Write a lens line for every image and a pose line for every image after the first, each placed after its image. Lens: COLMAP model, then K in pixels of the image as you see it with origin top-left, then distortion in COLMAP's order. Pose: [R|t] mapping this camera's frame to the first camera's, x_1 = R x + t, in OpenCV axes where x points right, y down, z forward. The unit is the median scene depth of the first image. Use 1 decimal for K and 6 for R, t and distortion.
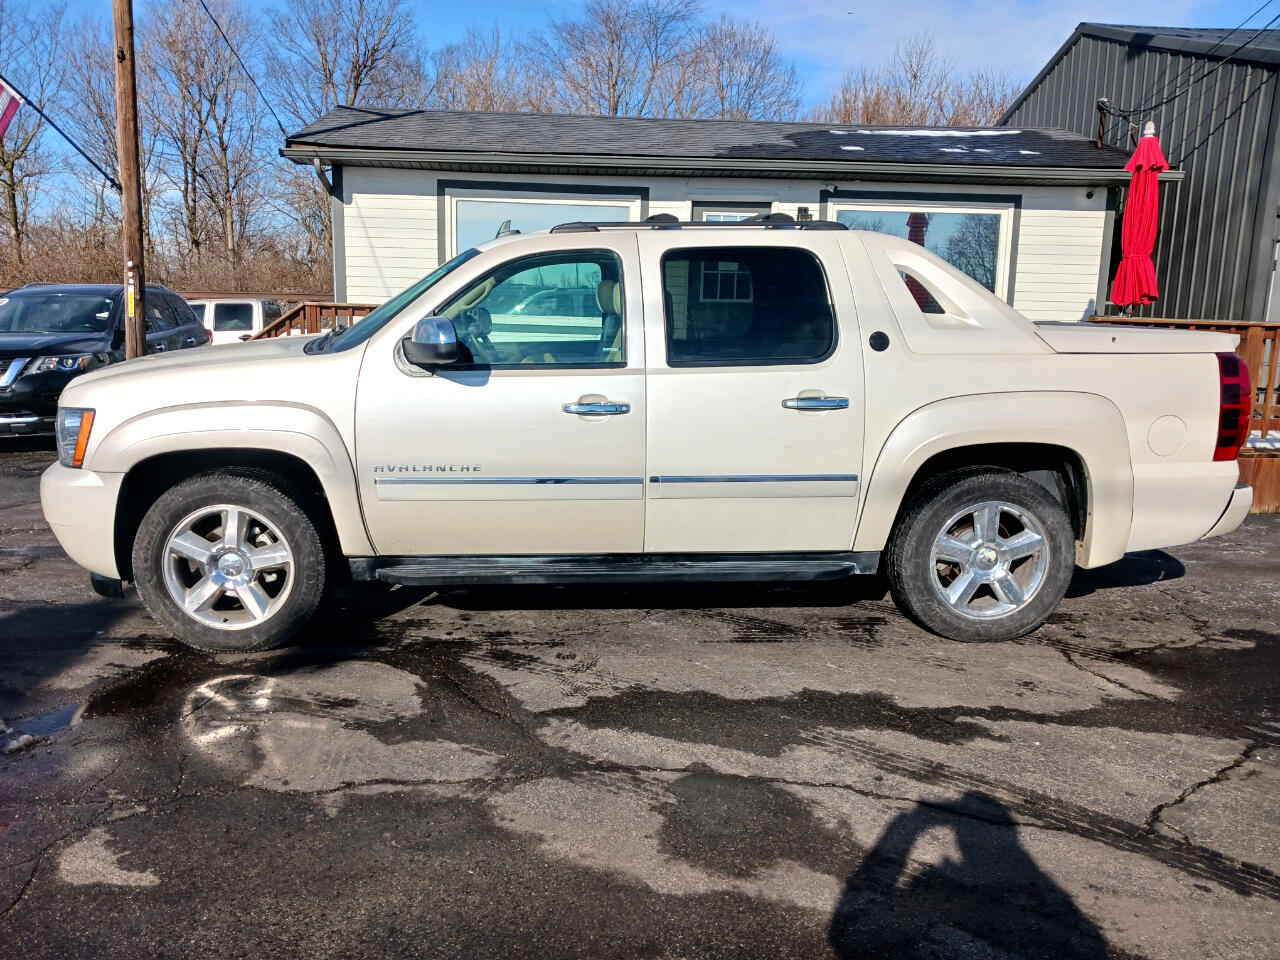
lens RADIAL K [[992.5, 0, 600.3], [0, 992.5, 477.7], [0, 0, 1]] dist [0.024380, -0.022965]
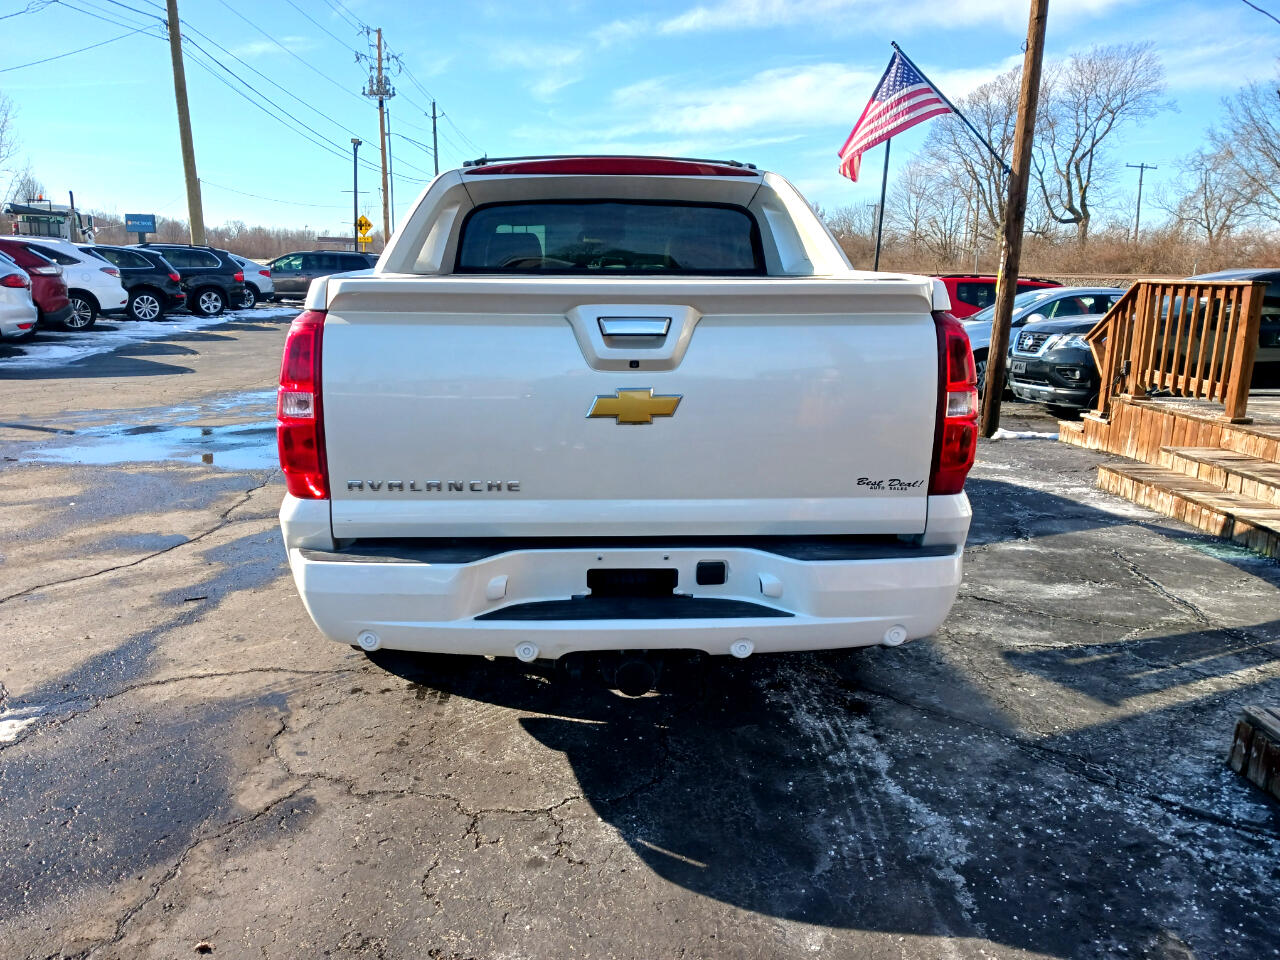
lens RADIAL K [[992.5, 0, 618.4], [0, 992.5, 478.4], [0, 0, 1]] dist [0.024380, -0.022965]
pose [[-0.008609, 0.187375, -0.982251, 1.218228], [-0.195205, 0.963074, 0.185428, -0.173886], [0.980725, 0.193337, 0.028285, 1.185018]]
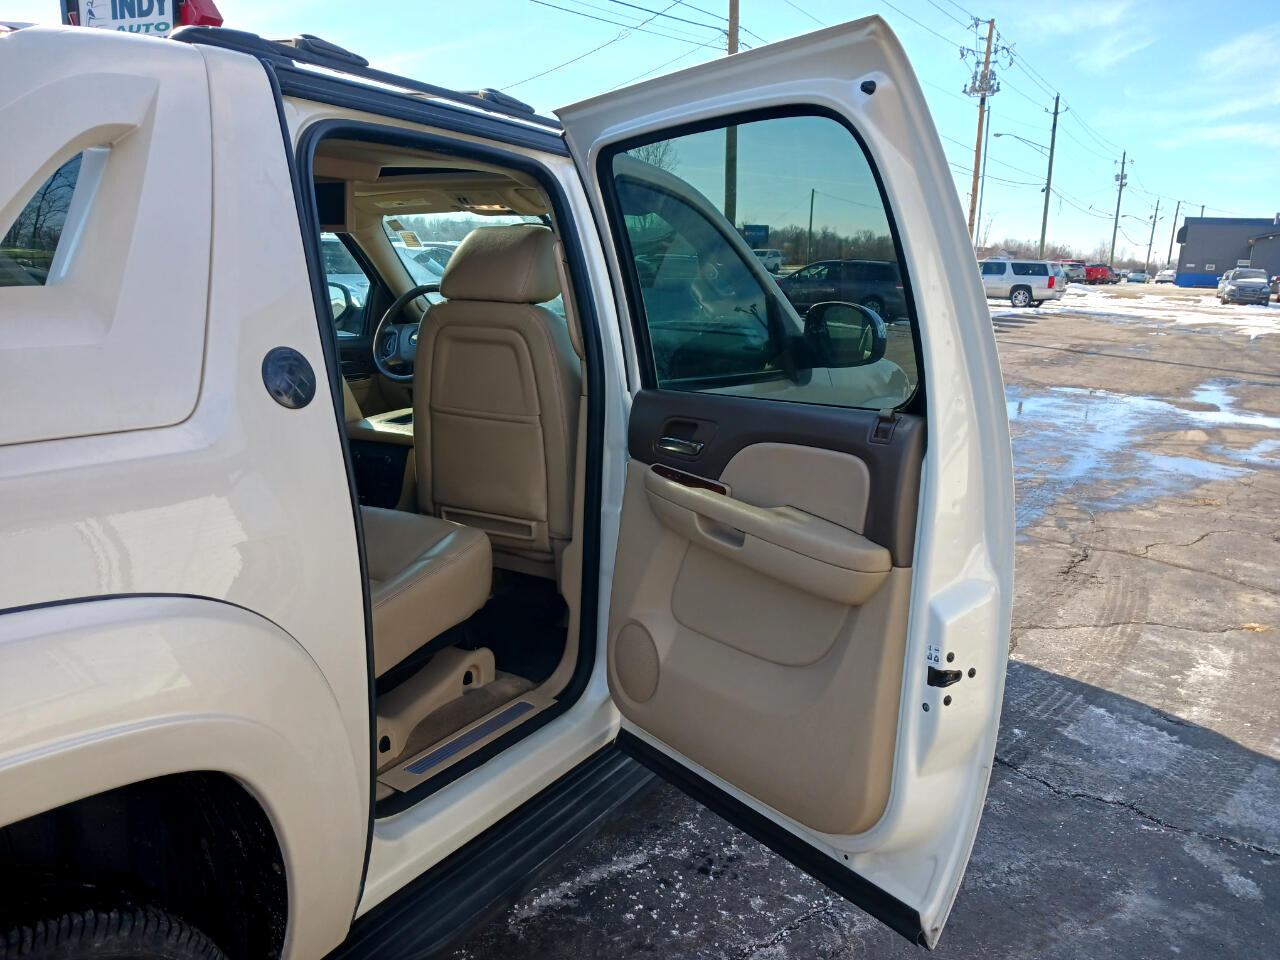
lens RADIAL K [[1005.6, 0, 639.3], [0, 1005.6, 488.5], [0, 0, 1]] dist [0.001711, 0.005198]
pose [[-0.556200, 0.145197, -0.818266, 0.451562], [-0.190445, 0.936147, 0.295565, -0.292498], [0.808933, 0.320228, -0.493033, 1.628305]]
